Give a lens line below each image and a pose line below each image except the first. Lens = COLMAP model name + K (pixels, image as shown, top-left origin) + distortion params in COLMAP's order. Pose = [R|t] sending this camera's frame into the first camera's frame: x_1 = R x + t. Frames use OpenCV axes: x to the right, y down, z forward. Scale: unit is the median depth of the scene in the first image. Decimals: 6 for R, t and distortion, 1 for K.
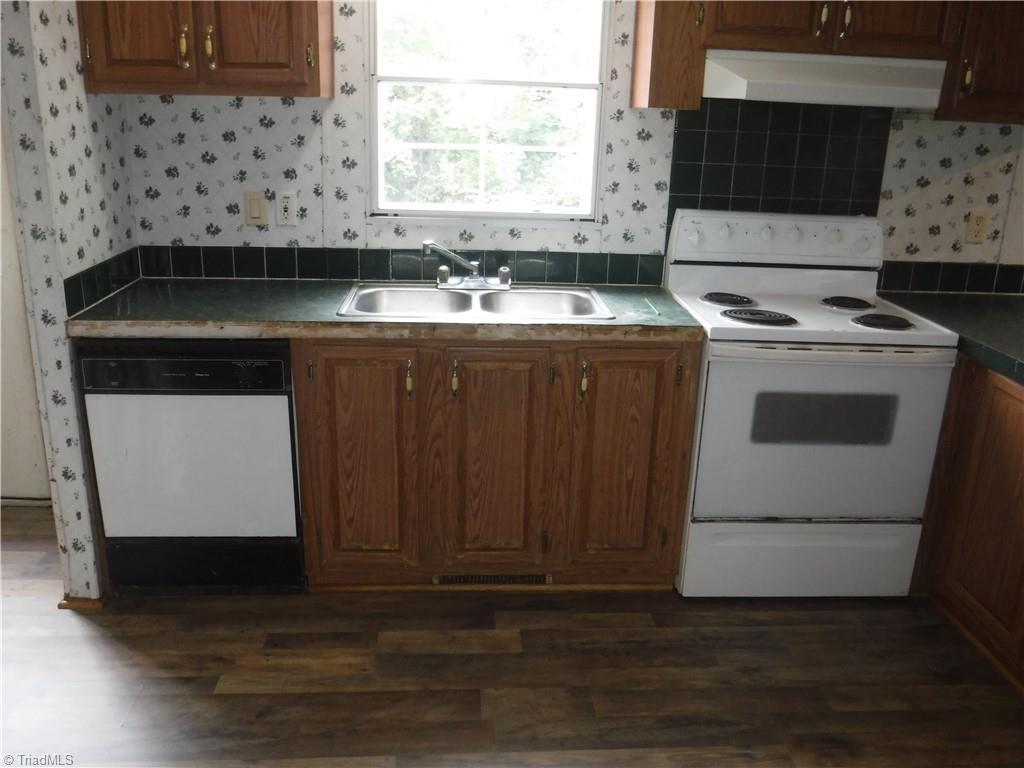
lens RADIAL K [[842.5, 0, 507.3], [0, 842.5, 386.7], [0, 0, 1]] dist [-0.090472, 0.071052]
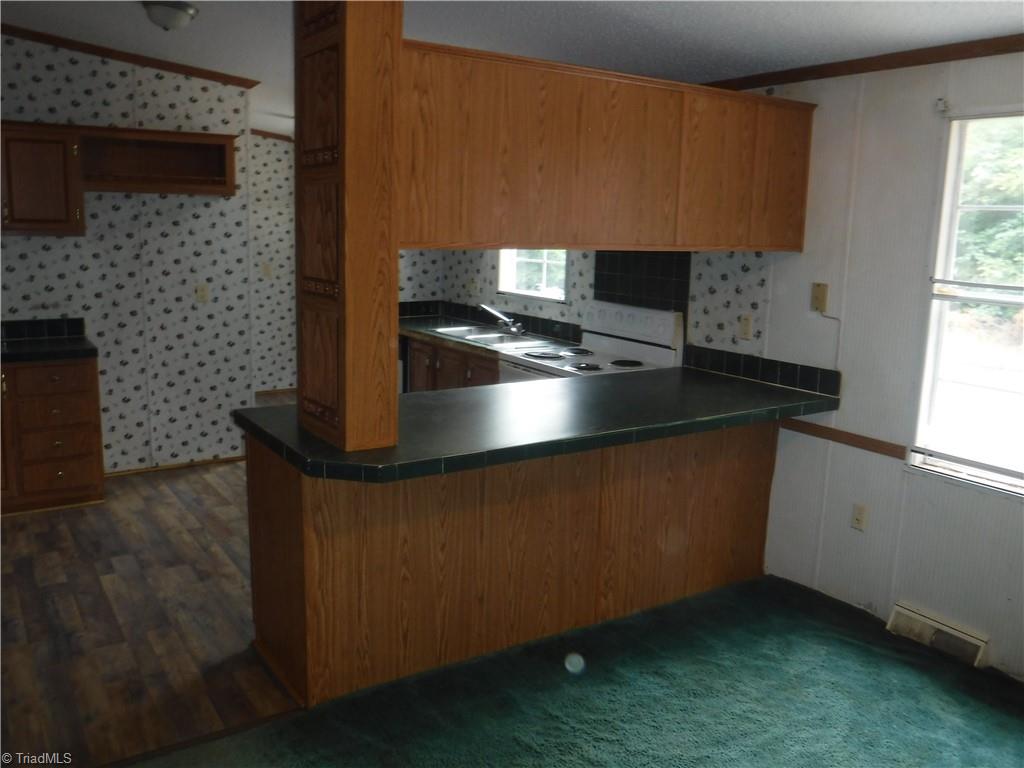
lens RADIAL K [[842.5, 0, 507.3], [0, 842.5, 386.7], [0, 0, 1]] dist [-0.090472, 0.071052]
pose [[0.503923, 0.145910, -0.851335, 1.545479], [-0.275576, 0.961278, 0.001634, -0.003002], [0.818608, 0.233784, 0.524619, 0.030155]]
